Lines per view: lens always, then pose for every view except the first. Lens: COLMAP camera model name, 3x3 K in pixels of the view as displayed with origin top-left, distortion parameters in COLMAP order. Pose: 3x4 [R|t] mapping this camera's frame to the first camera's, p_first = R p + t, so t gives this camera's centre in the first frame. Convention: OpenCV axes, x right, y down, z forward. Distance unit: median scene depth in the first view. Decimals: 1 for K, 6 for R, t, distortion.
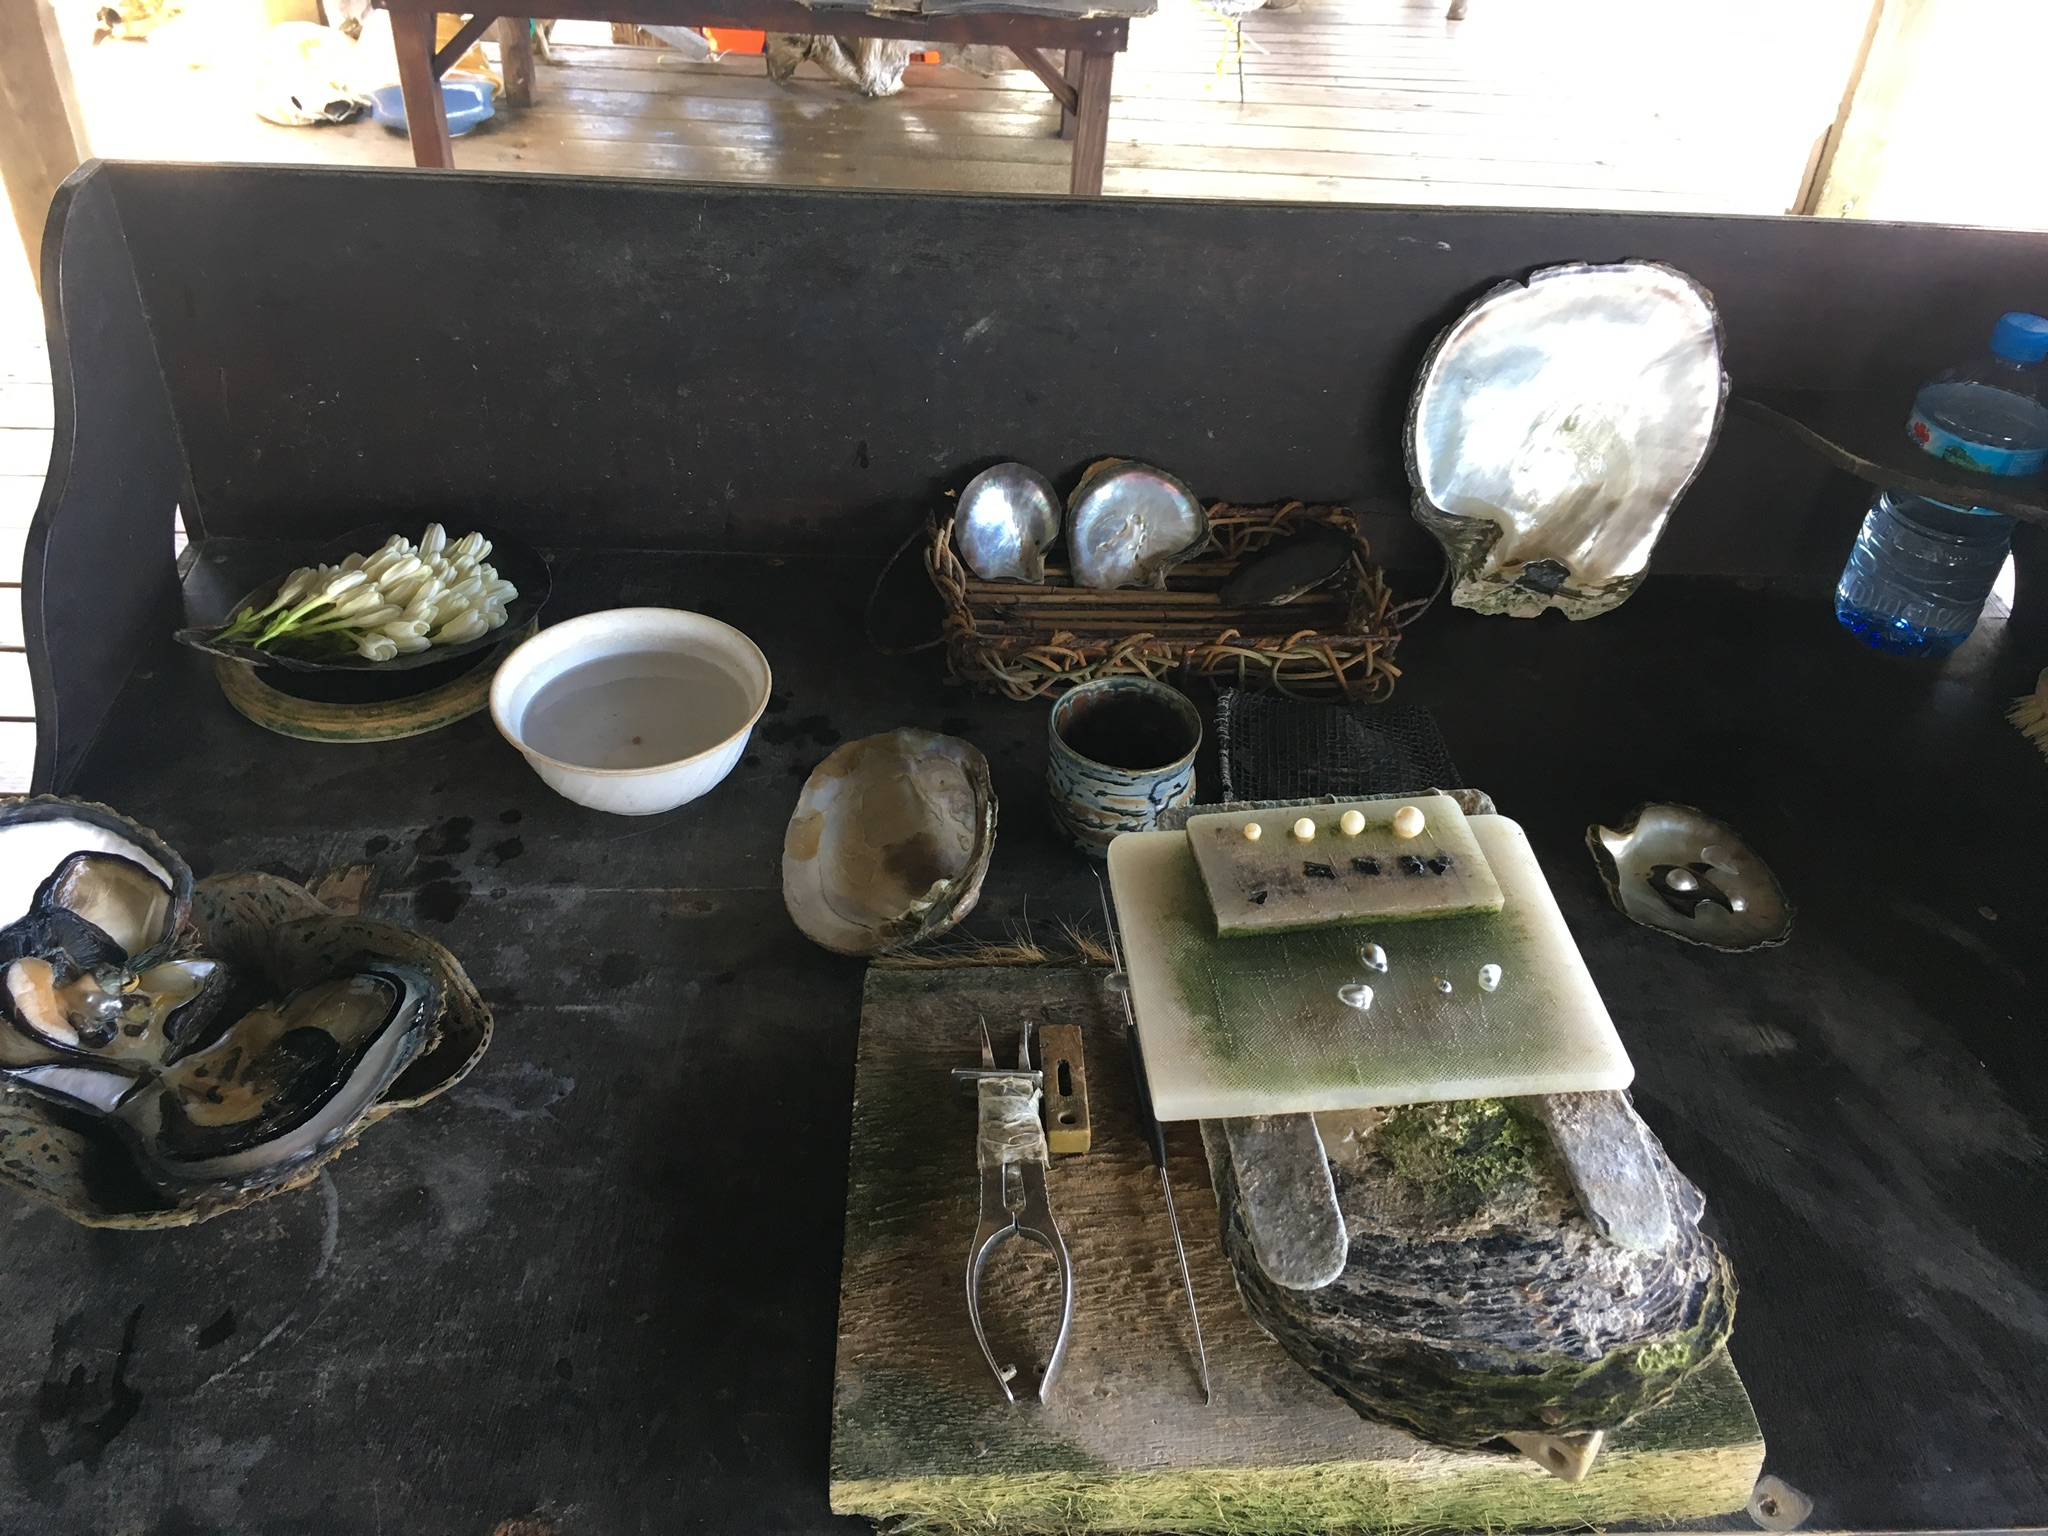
lens RADIAL K [[1730.4, 0, 1023.8], [0, 1730.4, 760.3], [0, 0, 1]] dist [0.034585, -0.024474]
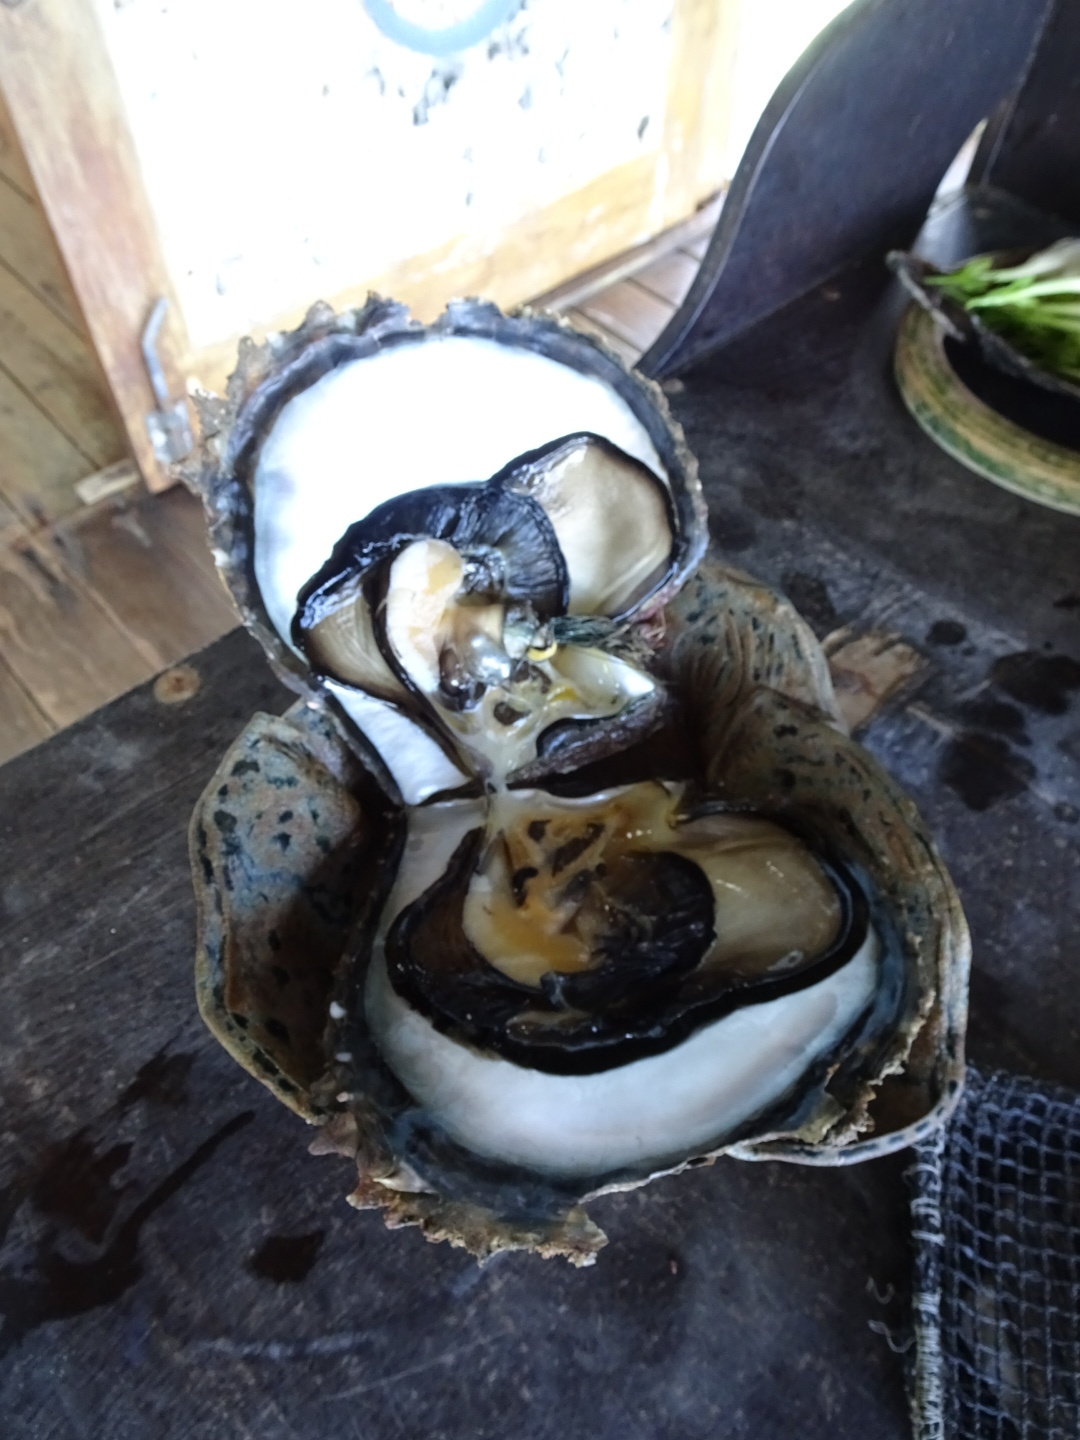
lens RADIAL K [[1019.5, 0, 545.1], [0, 1019.5, 721.4], [0, 0, 1]] dist [0.001130, -0.001197]
pose [[0.644268, 0.591455, -0.484871, -0.308684], [-0.475754, 0.806326, 0.351419, 0.012879], [0.598813, 0.004271, 0.800877, 0.693901]]
